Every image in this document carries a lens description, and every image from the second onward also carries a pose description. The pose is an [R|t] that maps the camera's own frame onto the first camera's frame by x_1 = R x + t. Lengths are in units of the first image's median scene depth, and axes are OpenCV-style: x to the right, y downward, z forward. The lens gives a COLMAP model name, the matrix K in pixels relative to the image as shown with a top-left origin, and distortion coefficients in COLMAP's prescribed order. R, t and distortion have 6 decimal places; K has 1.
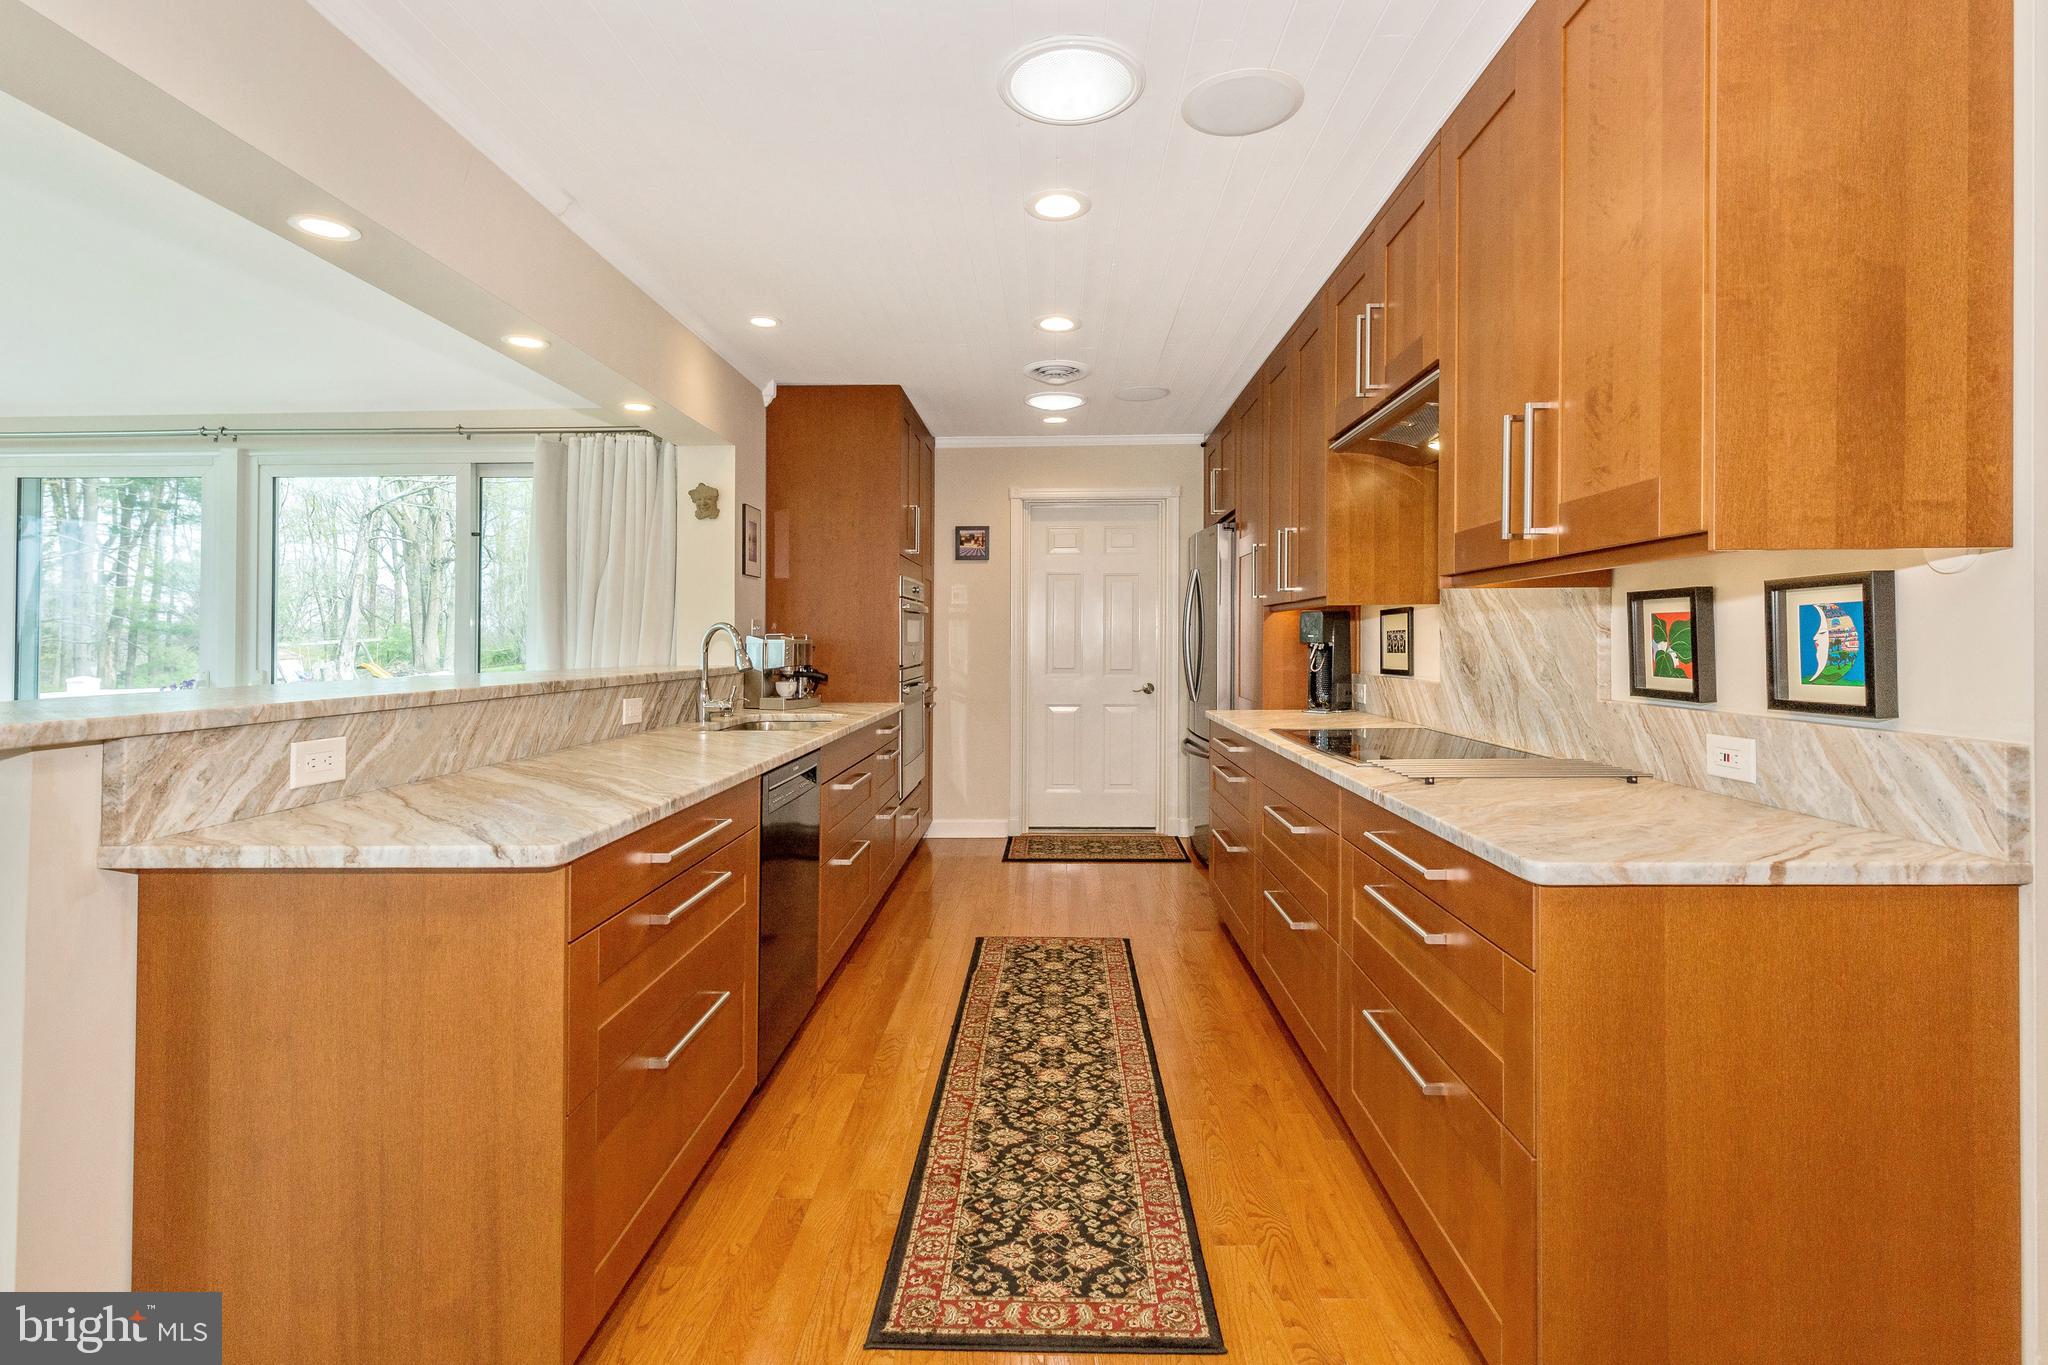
lens RADIAL K [[975.0, 0, 1080.0], [0, 975.0, 652.1], [0, 0, 1]] dist [0.017682, -0.005202]
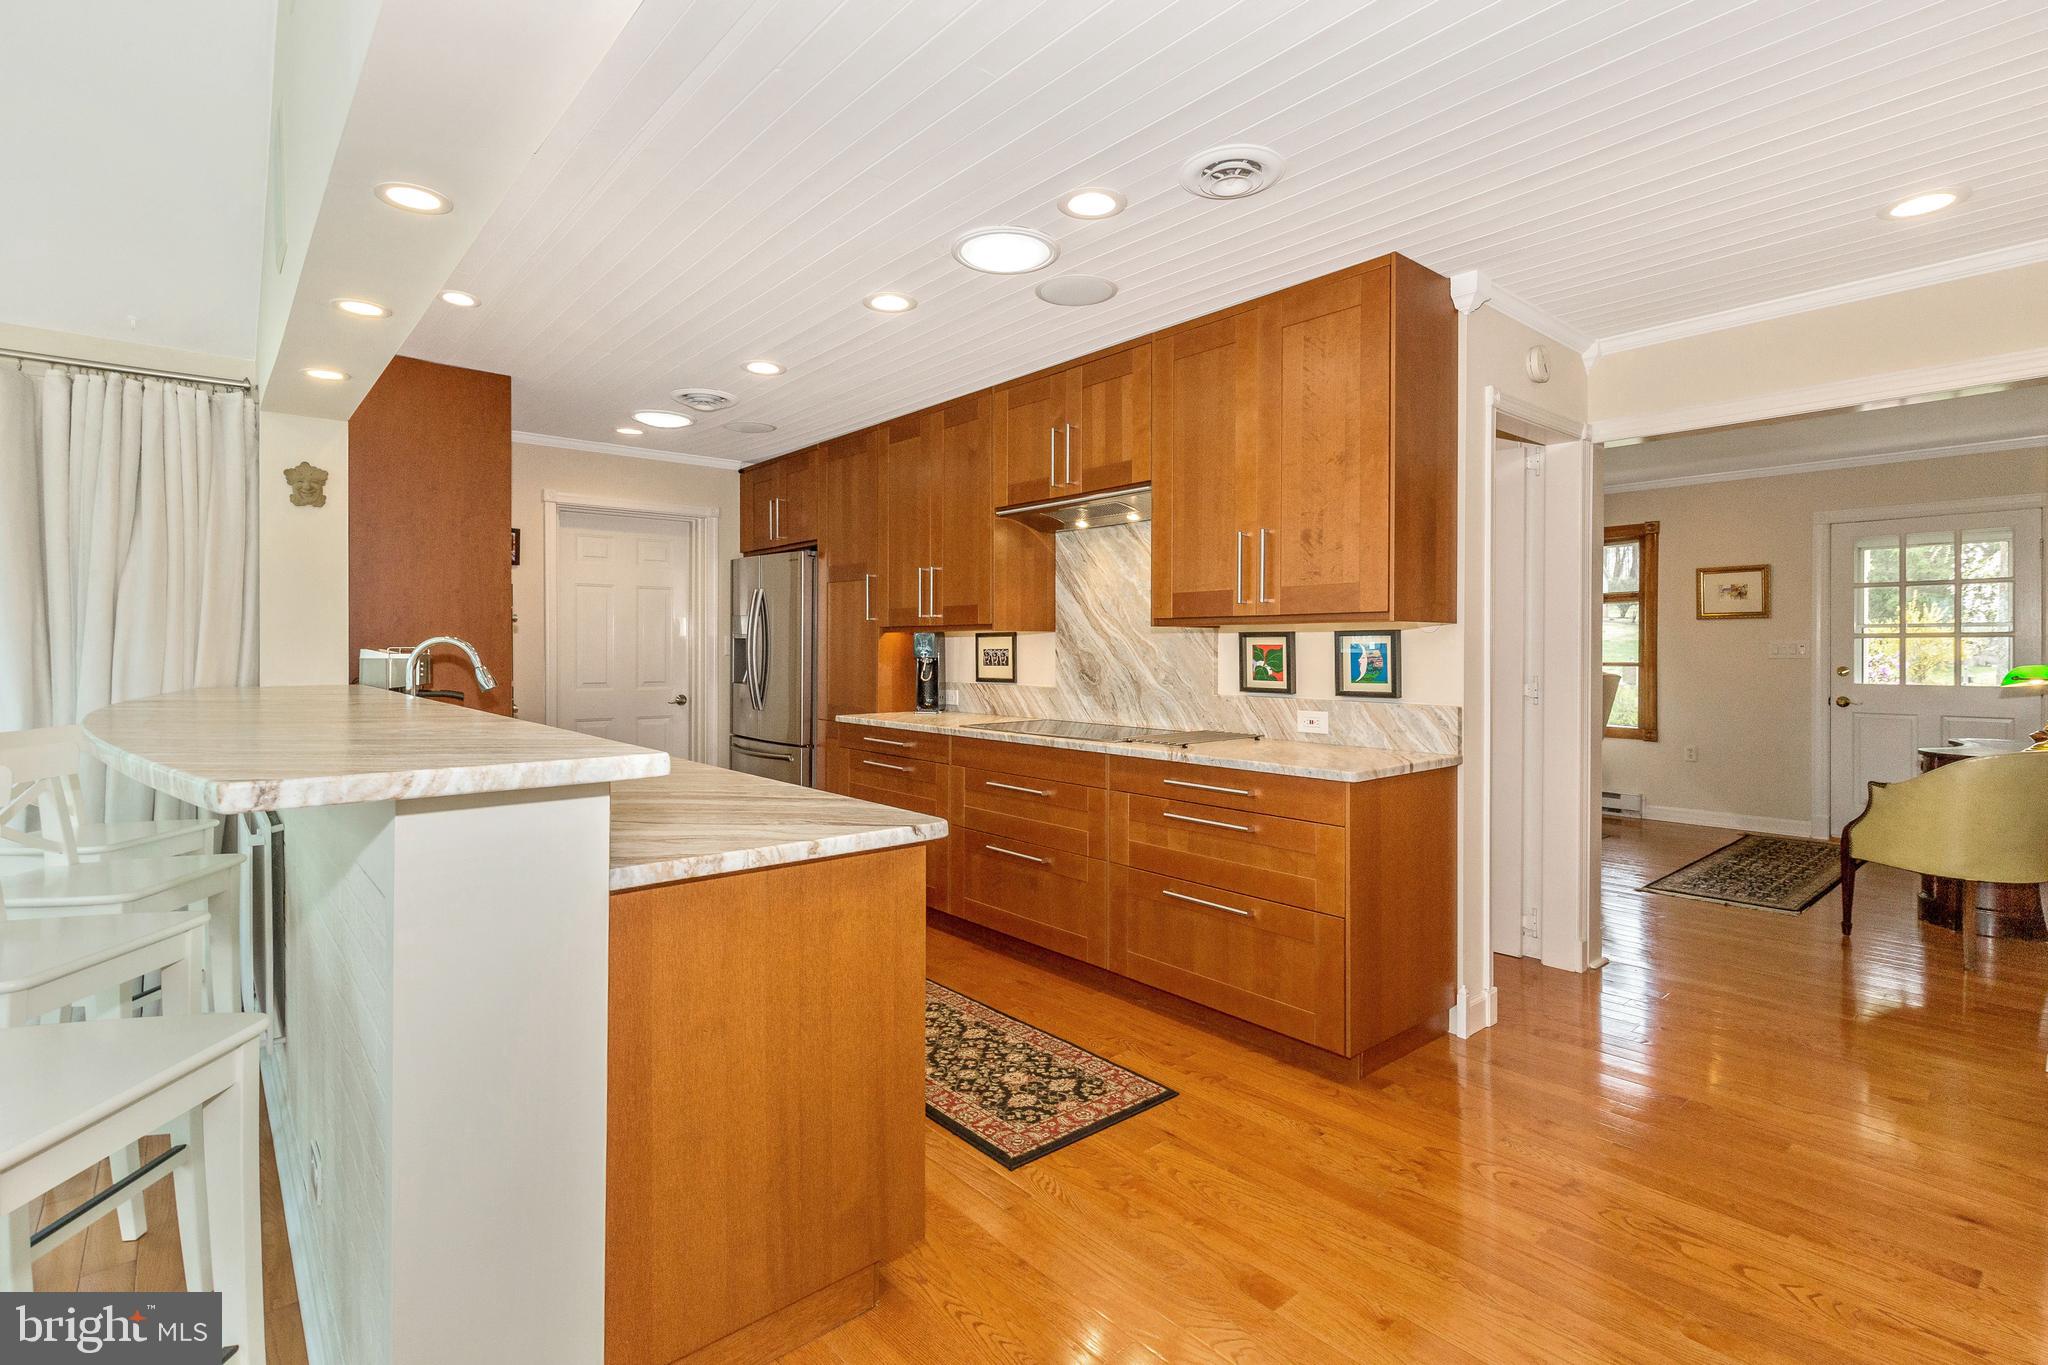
lens RADIAL K [[975.0, 0, 1034.7], [0, 975.0, 672.2], [0, 0, 1]] dist [0.017682, -0.005202]
pose [[0.738110, -0.010529, 0.674598, -0.728122], [0.001241, 0.999898, 0.014249, -0.012483], [-0.674679, -0.009680, 0.738047, -0.027959]]
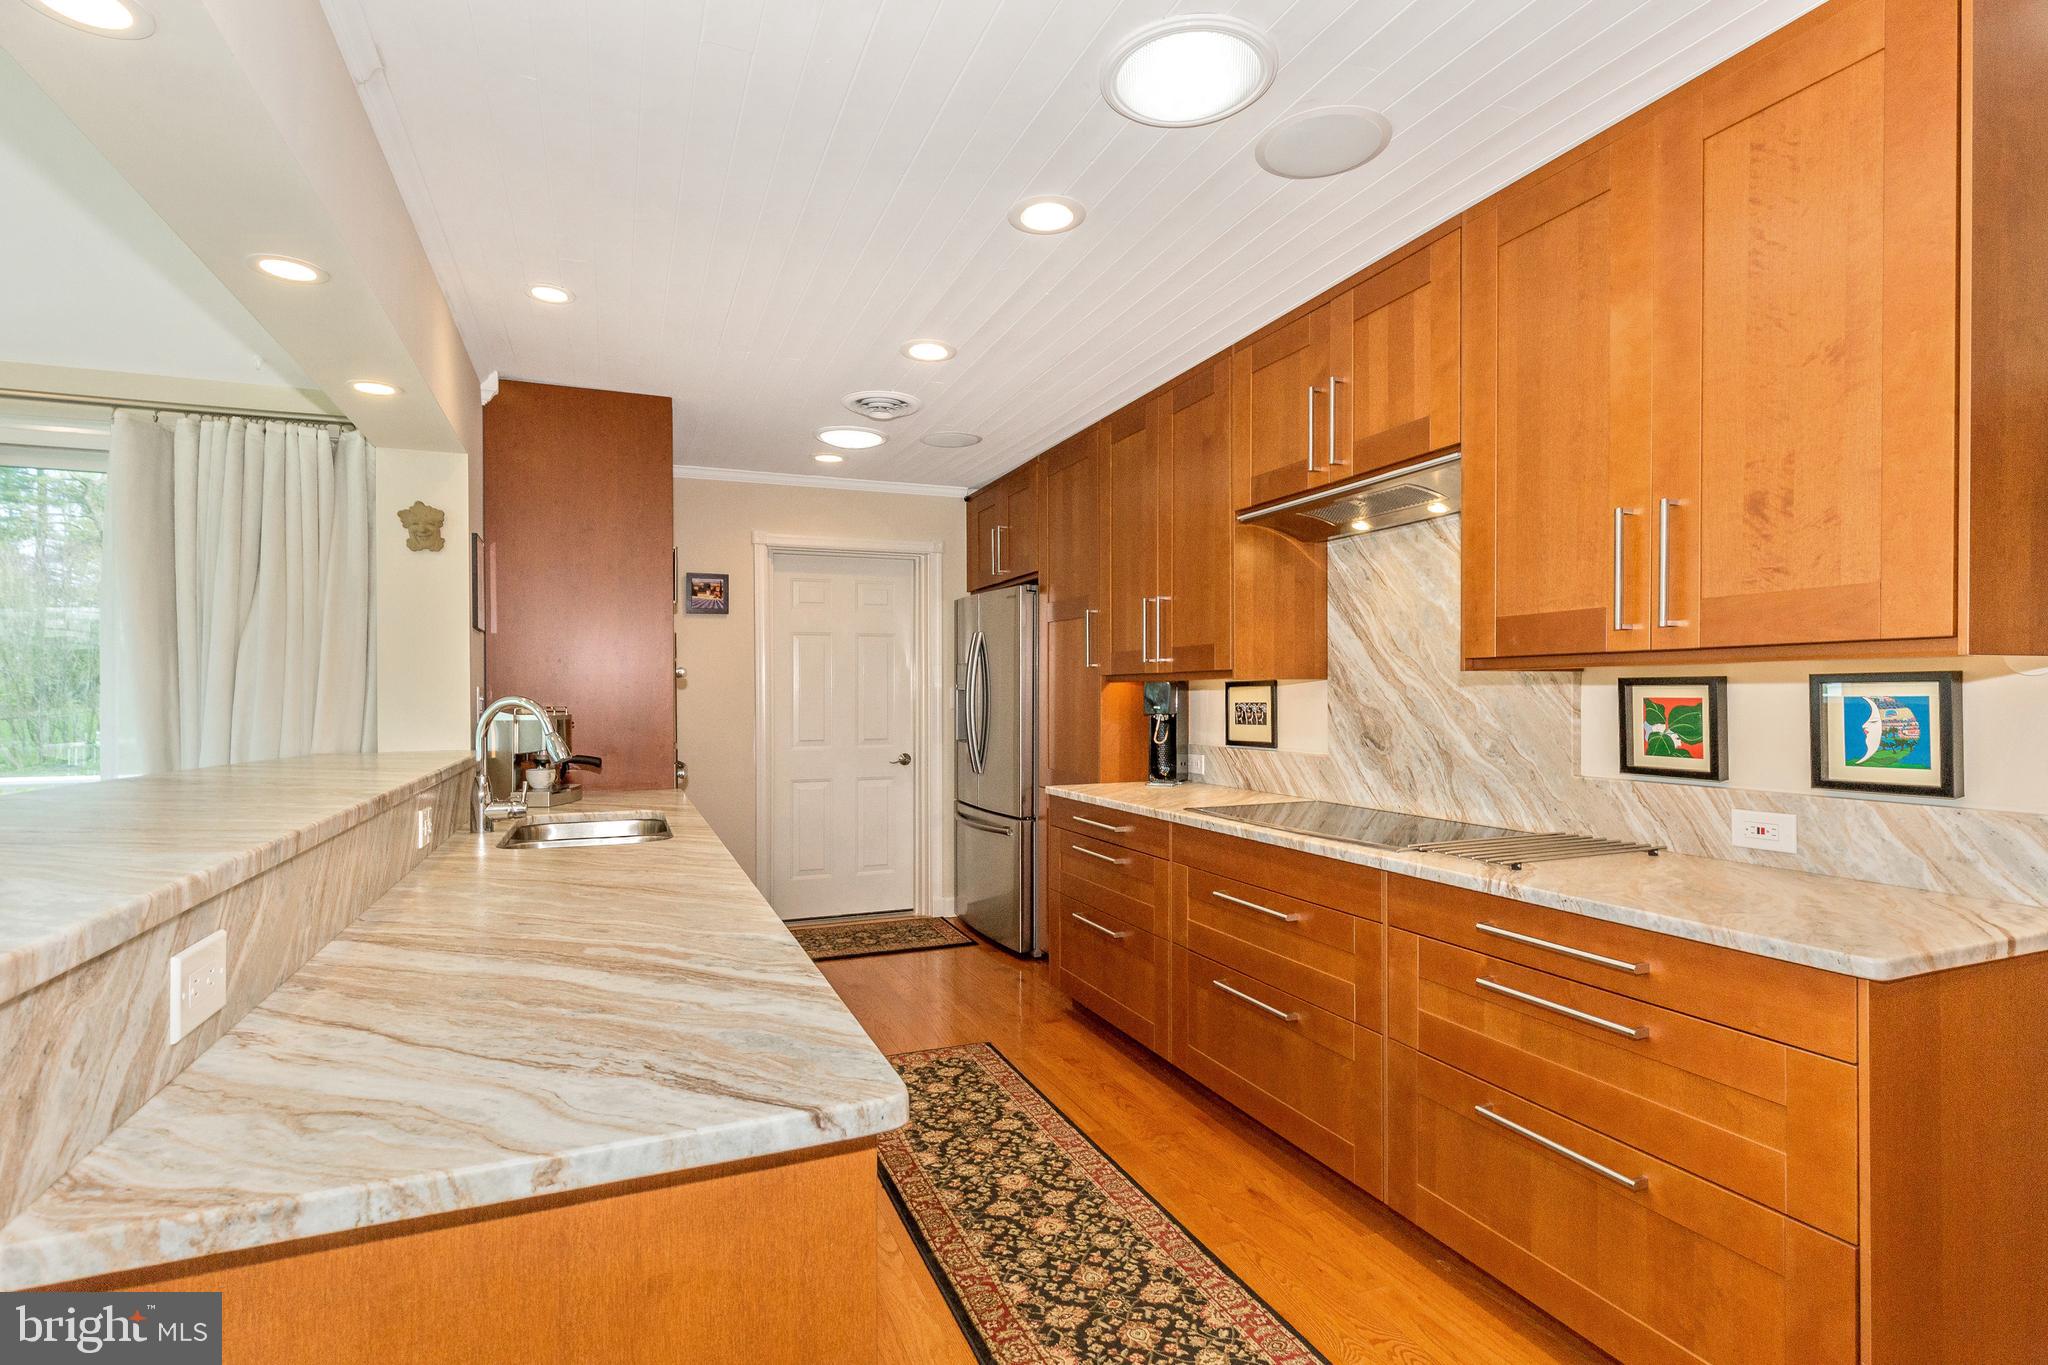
lens RADIAL K [[975.0, 0, 1033.3], [0, 975.0, 714.4], [0, 0, 1]] dist [0.017682, -0.005202]
pose [[0.919185, -0.008100, 0.393744, -0.383834], [0.004813, 0.999945, 0.009334, -0.027963], [-0.393798, -0.006685, 0.919173, 0.213909]]
